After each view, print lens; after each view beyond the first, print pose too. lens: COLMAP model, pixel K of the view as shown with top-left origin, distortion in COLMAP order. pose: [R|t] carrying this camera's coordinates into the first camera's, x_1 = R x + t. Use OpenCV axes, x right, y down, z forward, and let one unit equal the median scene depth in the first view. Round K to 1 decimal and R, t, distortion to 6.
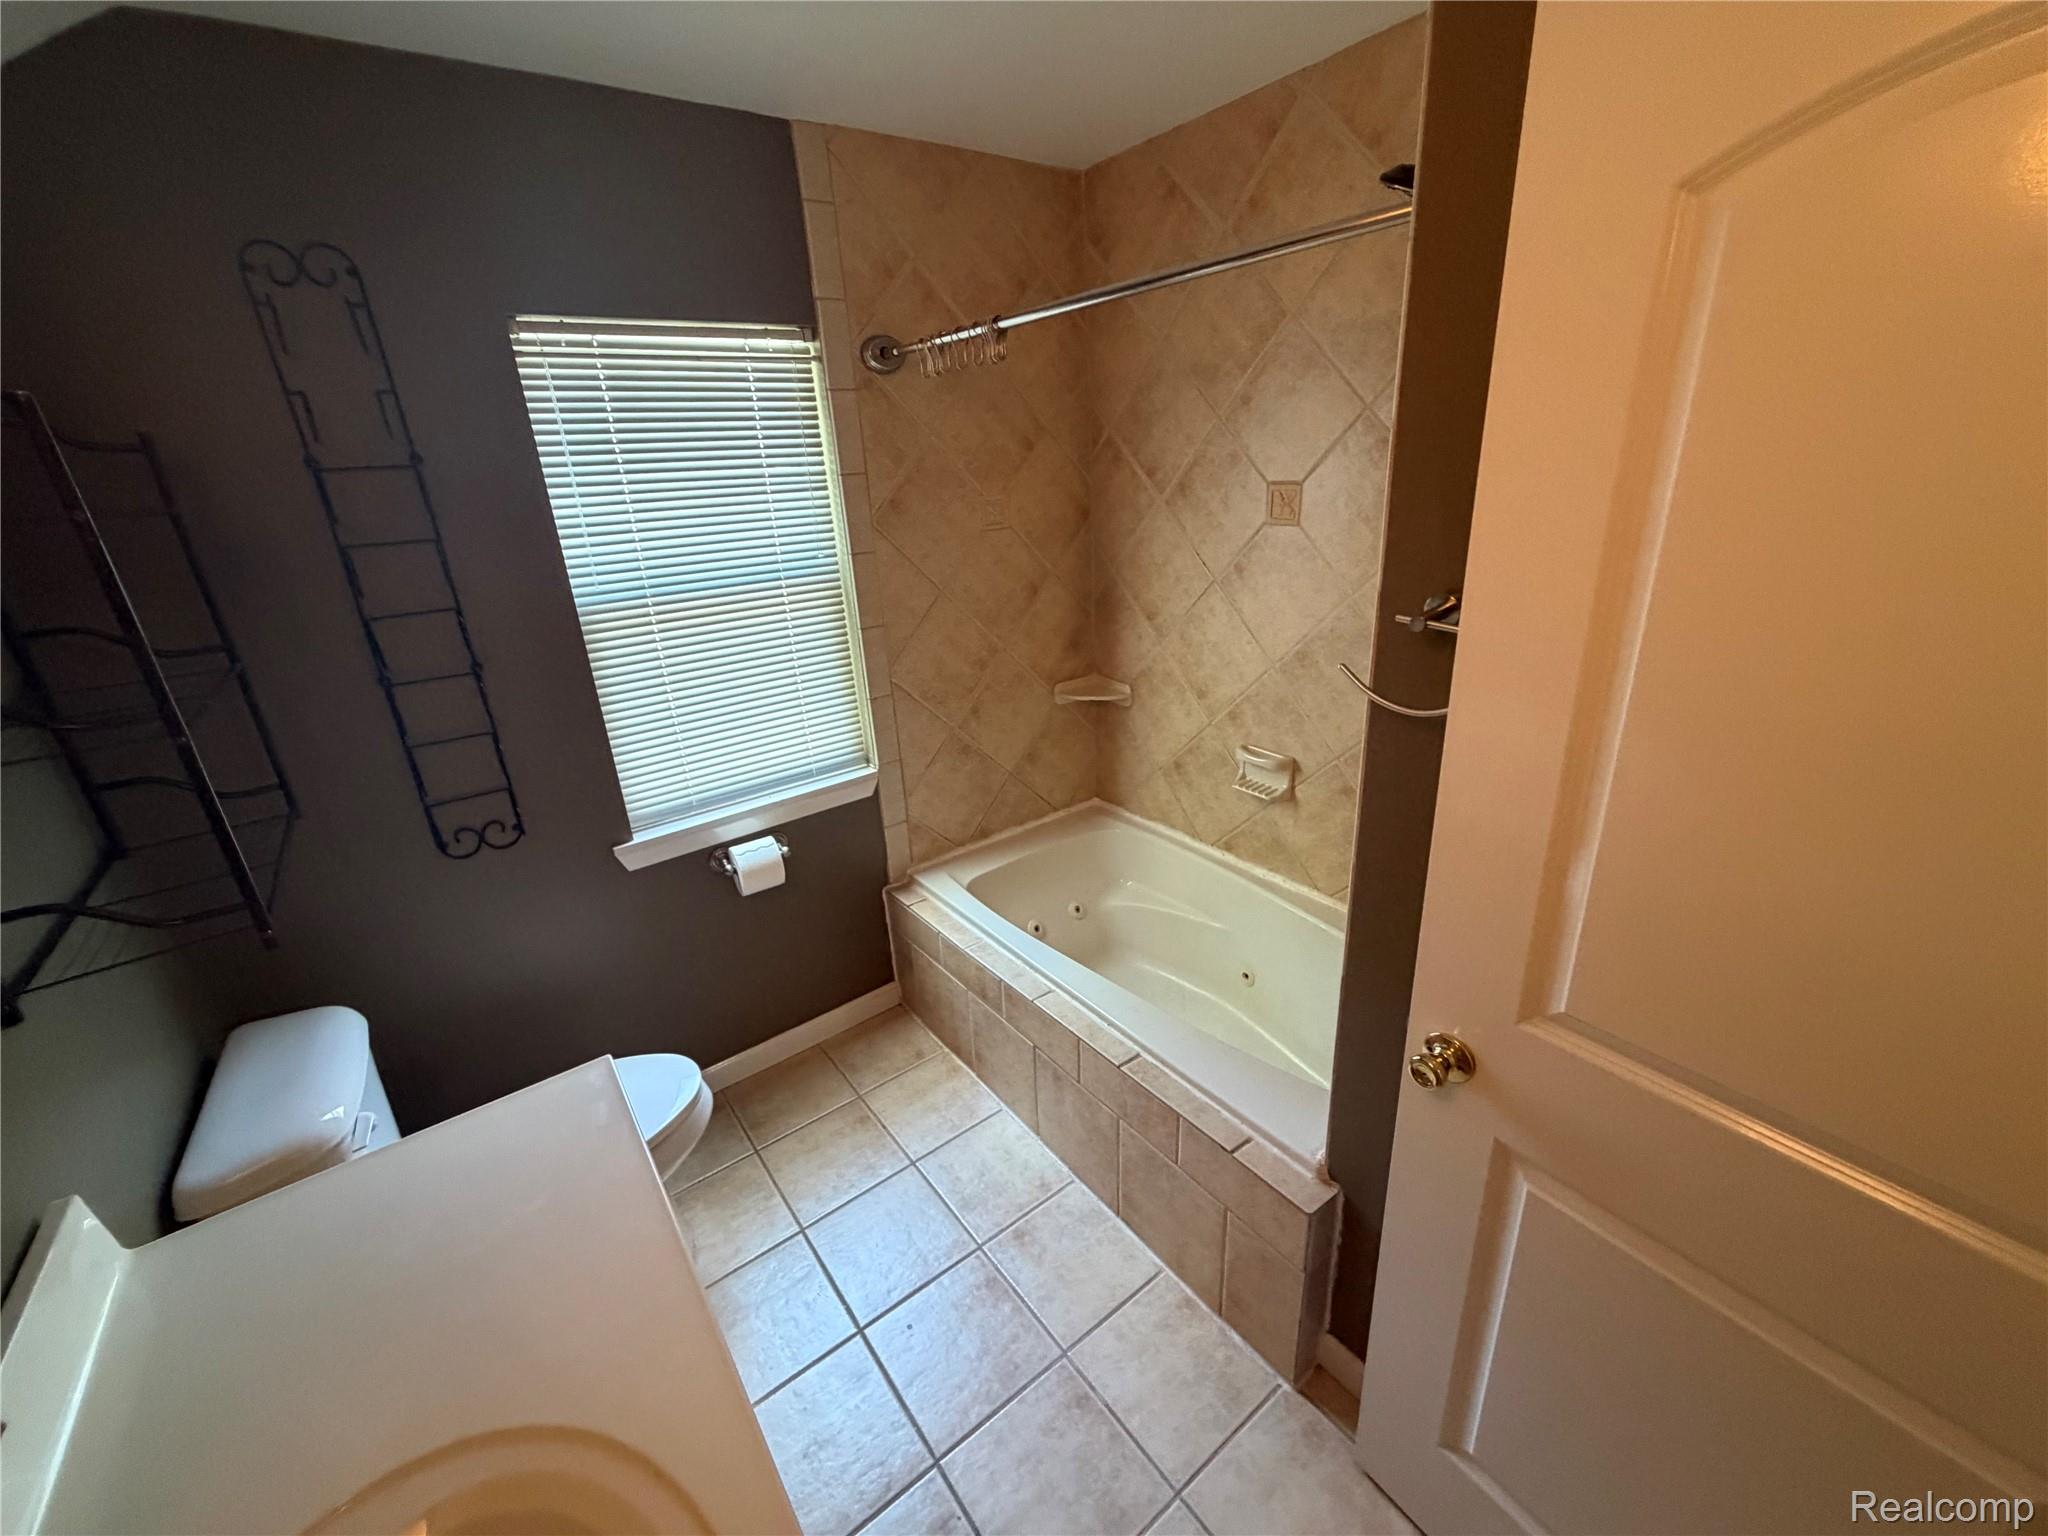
lens RADIAL K [[815.9, 0, 1024.0], [0, 815.9, 768.0], [0, 0, 1]] dist [0.000940, -0.000394]
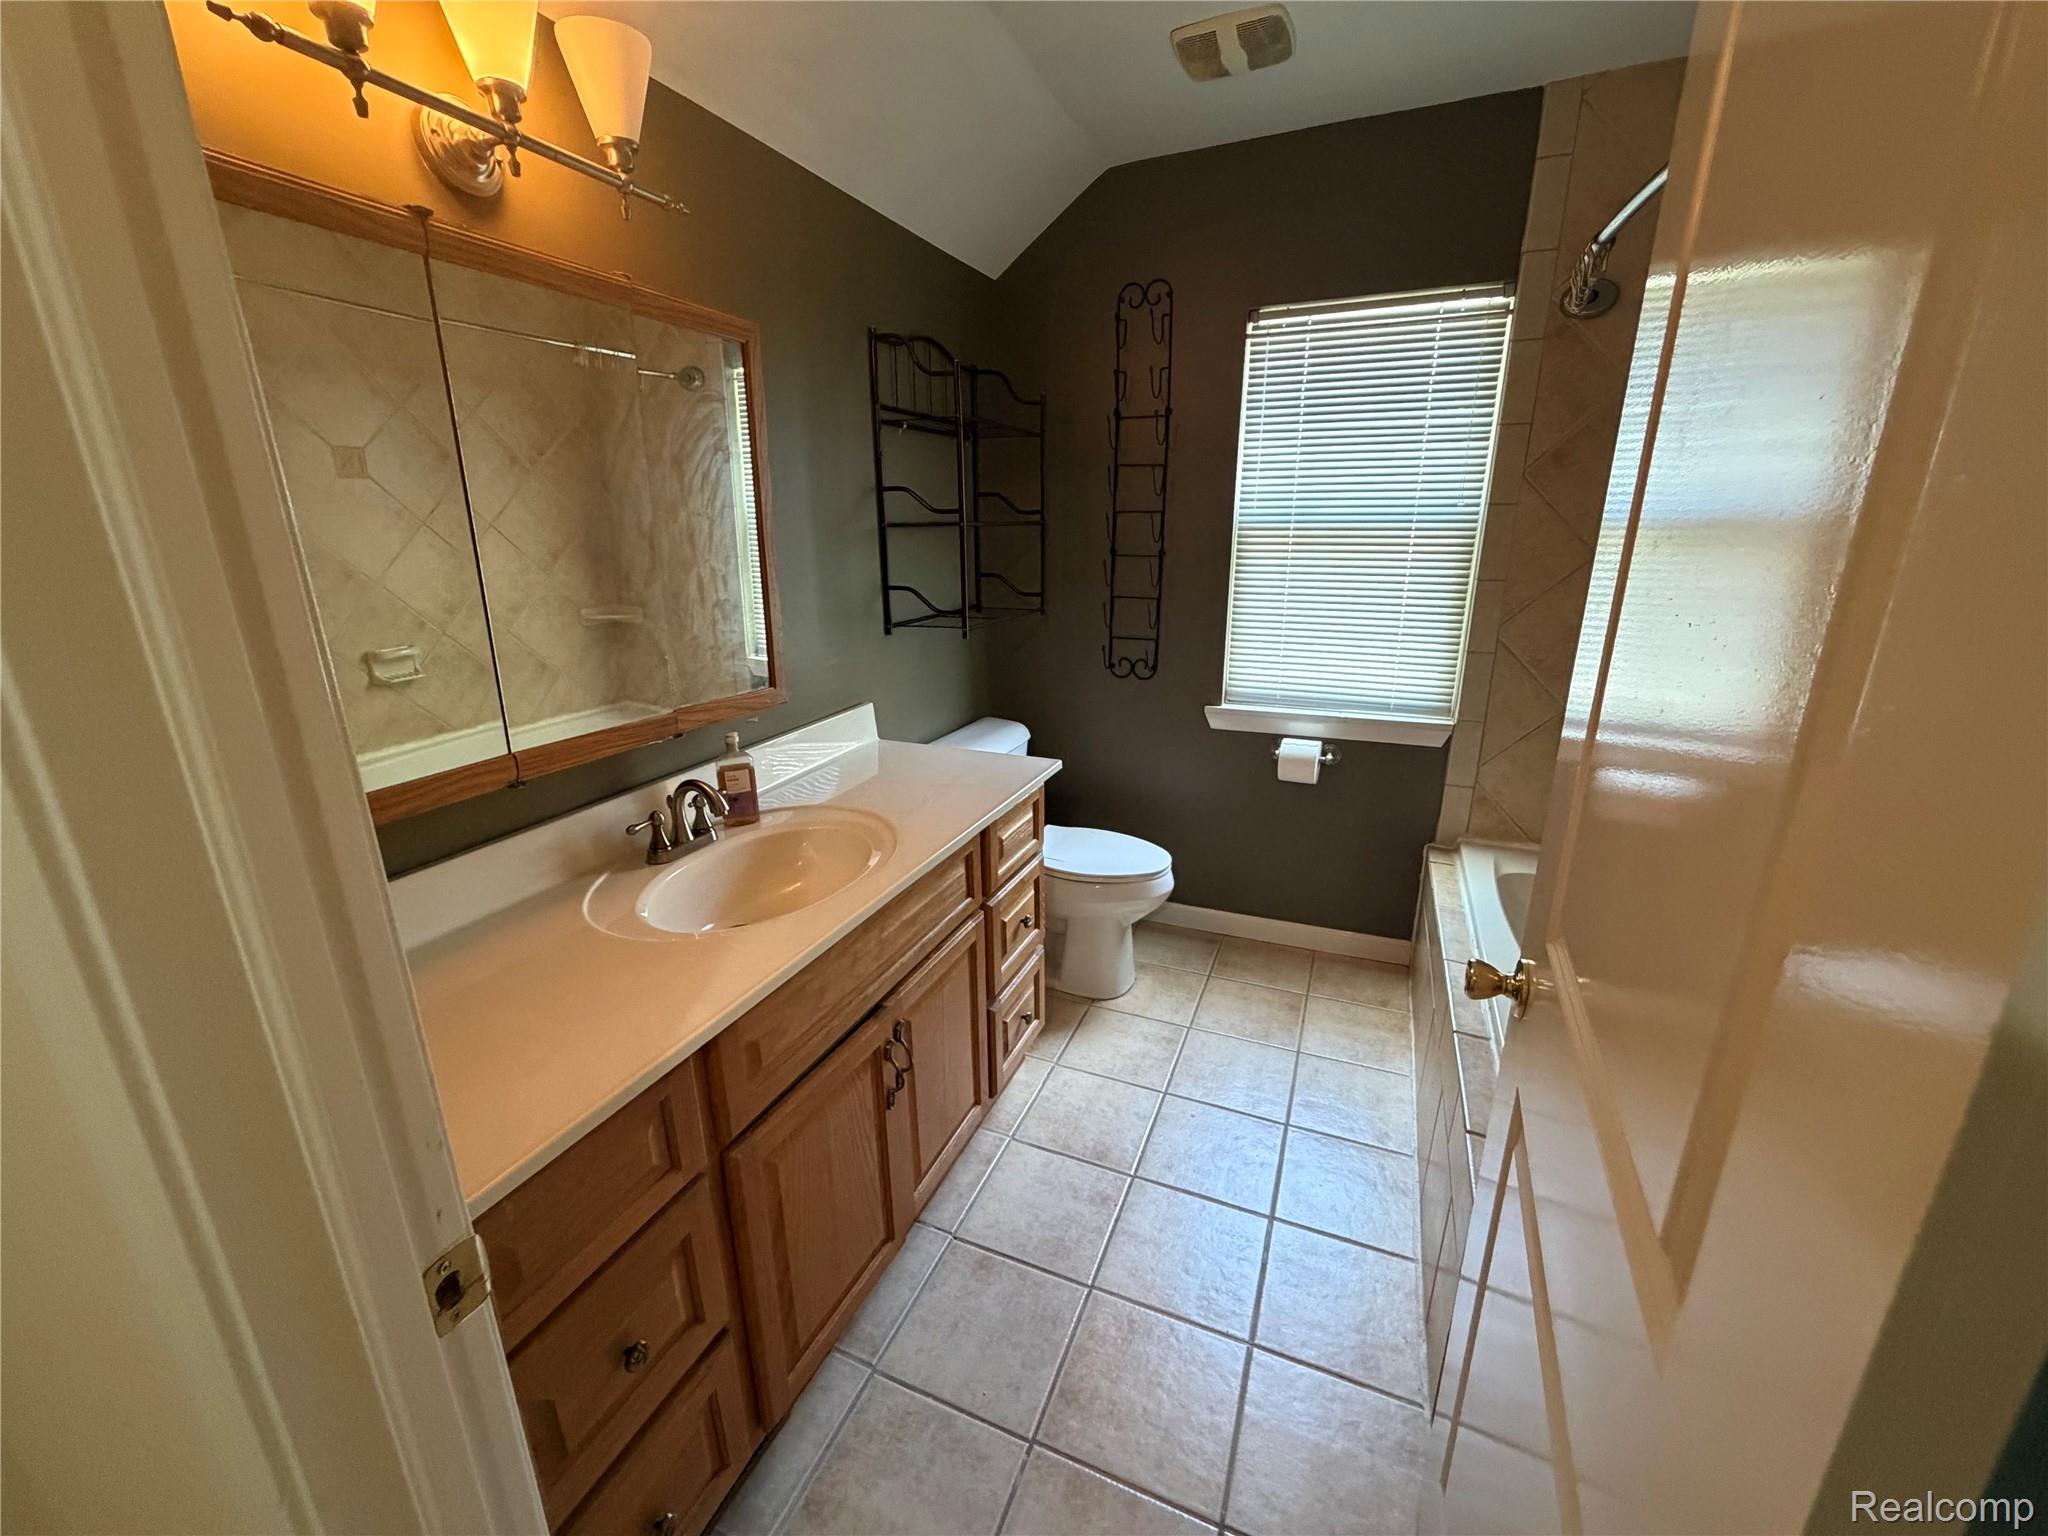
lens RADIAL K [[815.9, 0, 1024.0], [0, 815.9, 768.0], [0, 0, 1]] dist [0.000940, -0.000394]
pose [[0.504429, 0.302344, -0.808789, 0.437055], [-0.323417, 0.934660, 0.147688, 0.086942], [0.800596, 0.187078, 0.569253, 0.017055]]
